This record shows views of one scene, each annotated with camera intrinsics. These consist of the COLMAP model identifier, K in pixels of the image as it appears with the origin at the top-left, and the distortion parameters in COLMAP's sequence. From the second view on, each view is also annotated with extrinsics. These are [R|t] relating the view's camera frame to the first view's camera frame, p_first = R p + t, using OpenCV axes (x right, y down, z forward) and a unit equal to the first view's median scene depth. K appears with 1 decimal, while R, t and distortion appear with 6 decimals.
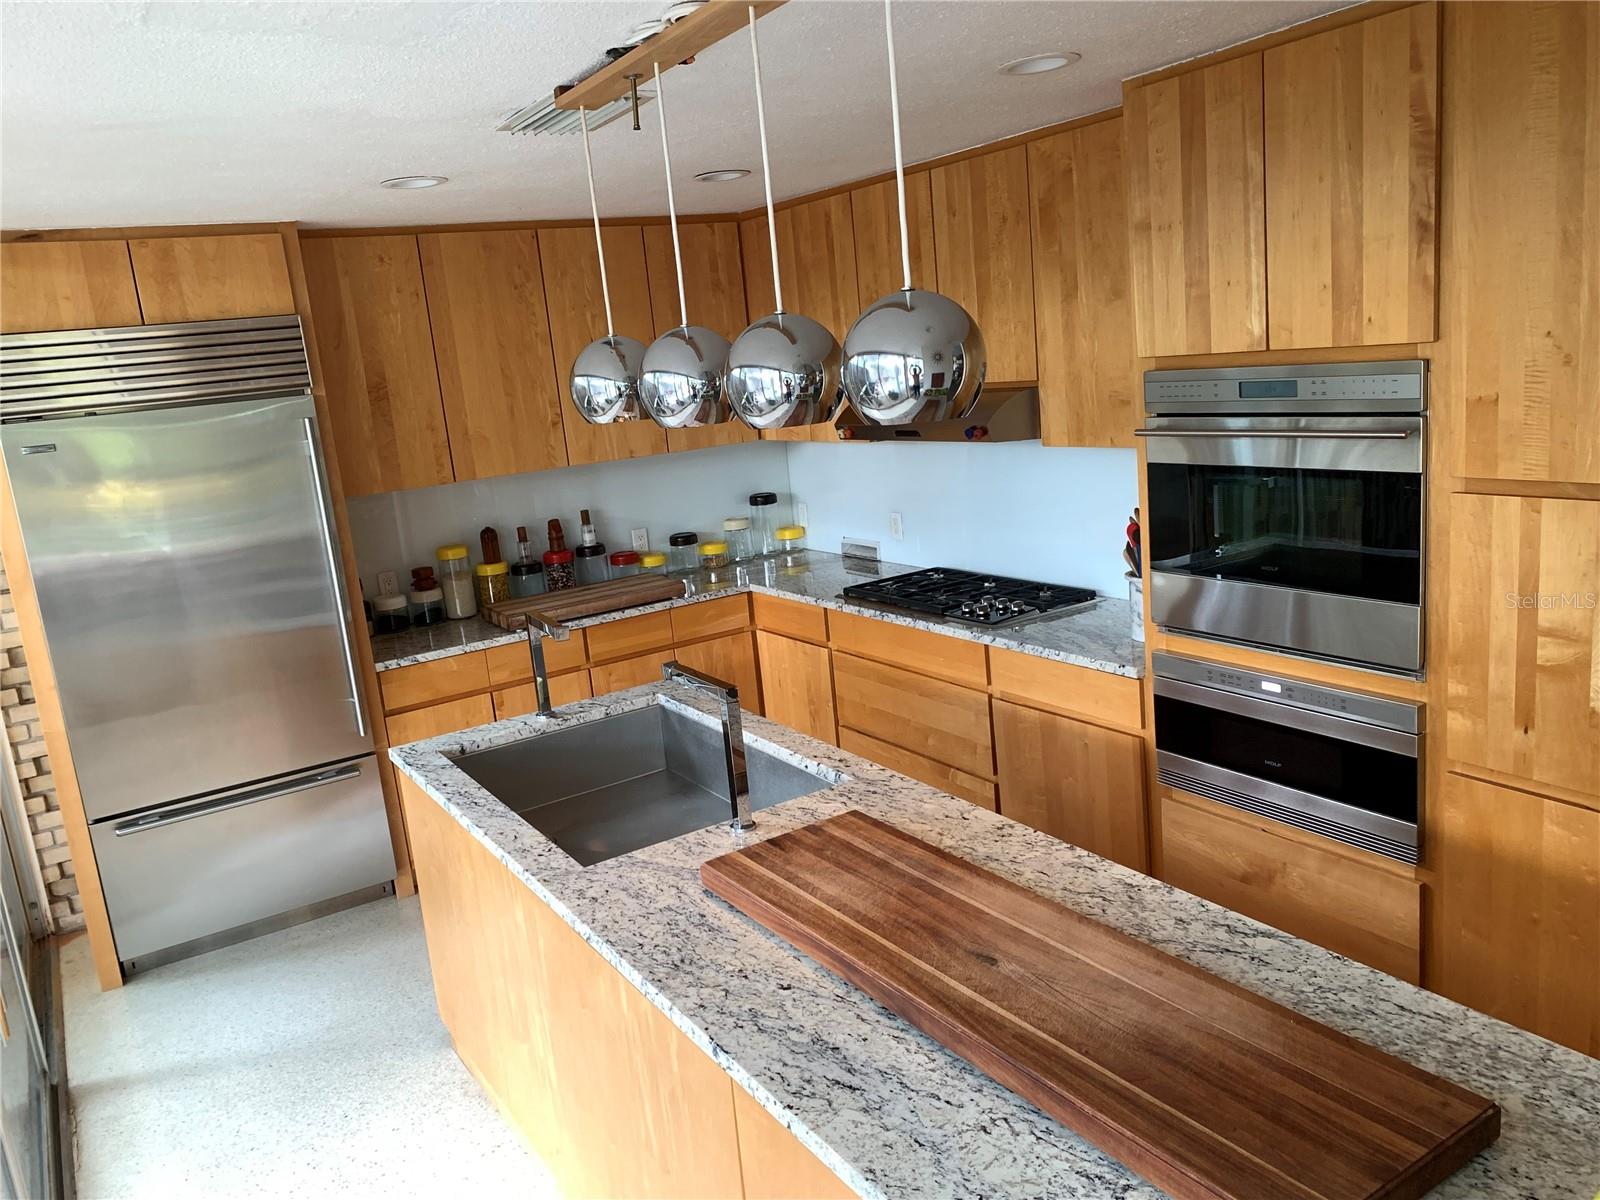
lens RADIAL K [[1207.1, 0, 800.1], [0, 1207.1, 628.0], [0, 0, 1]] dist [0.104371, -0.199571]
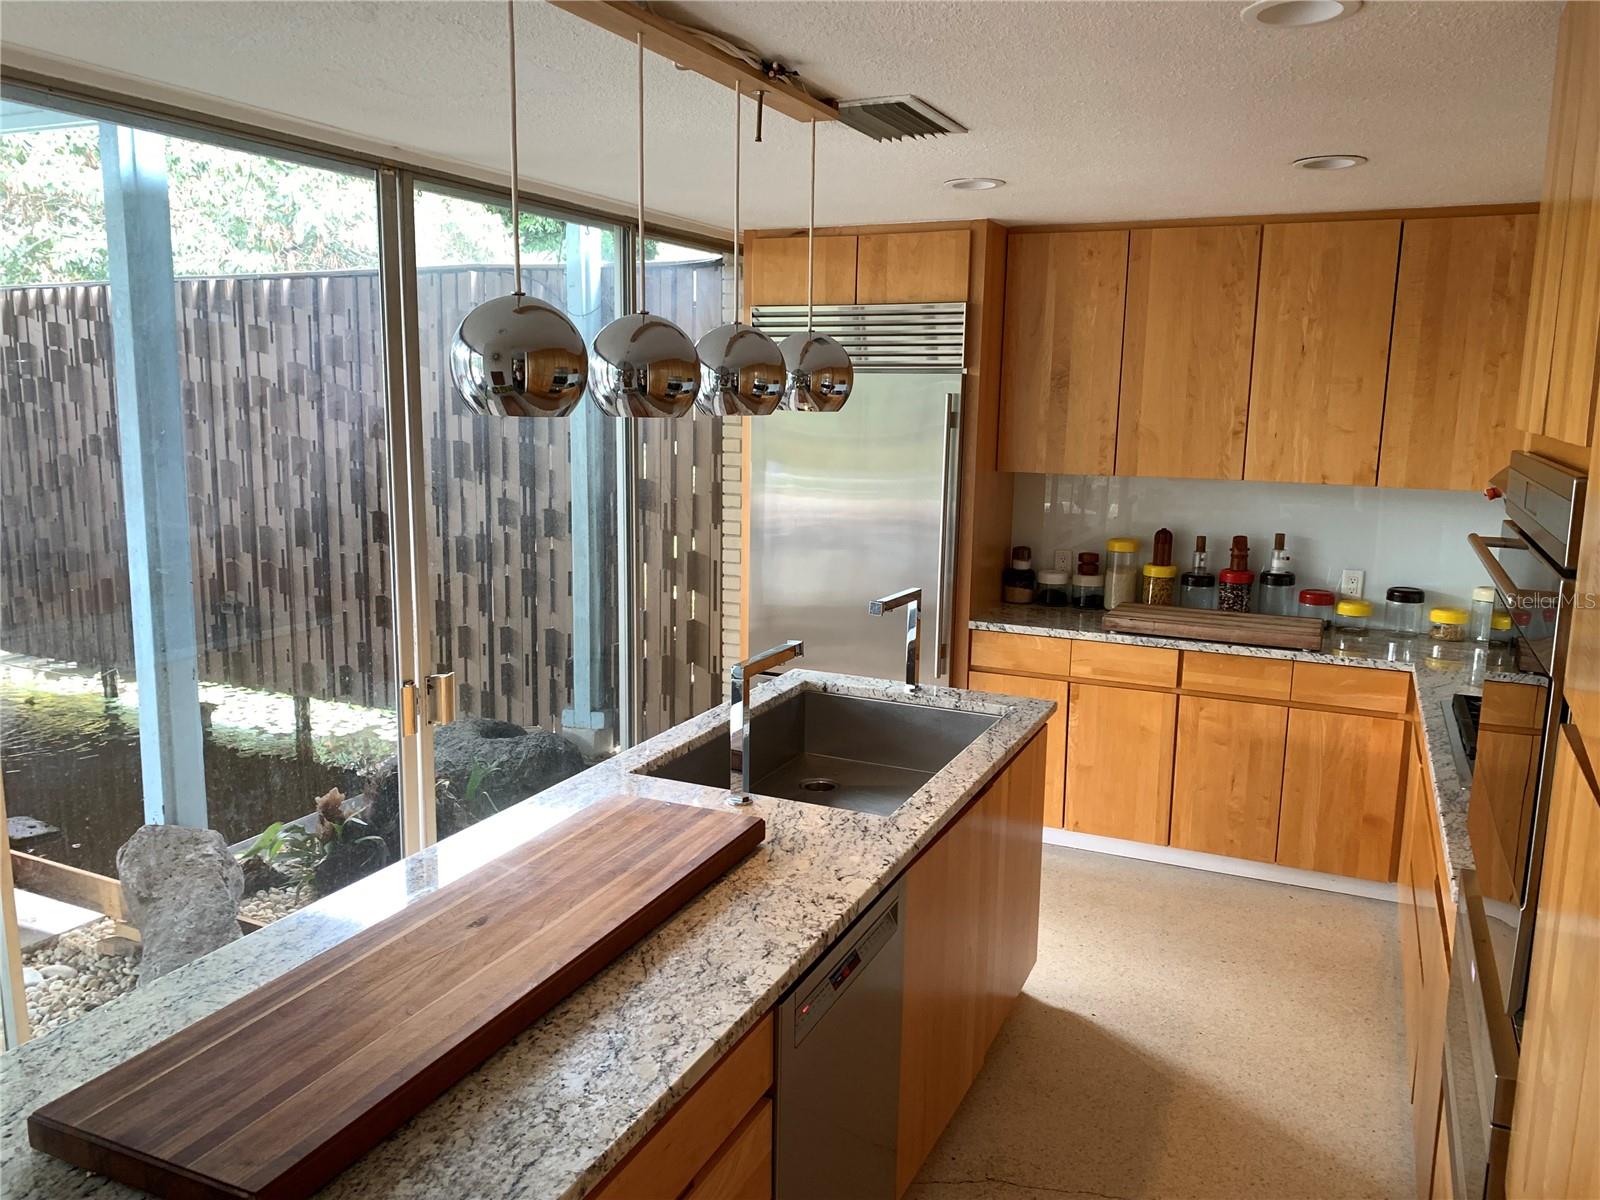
lens RADIAL K [[1226.4, 0, 800.0], [0, 1226.4, 600.0], [0, 0, 1]] dist [0.081882, -0.107232]
pose [[0.540125, 0.247774, -0.804284, 0.412244], [-0.259571, 0.958132, 0.120852, -0.074896], [0.800555, 0.143494, 0.581826, 0.206669]]
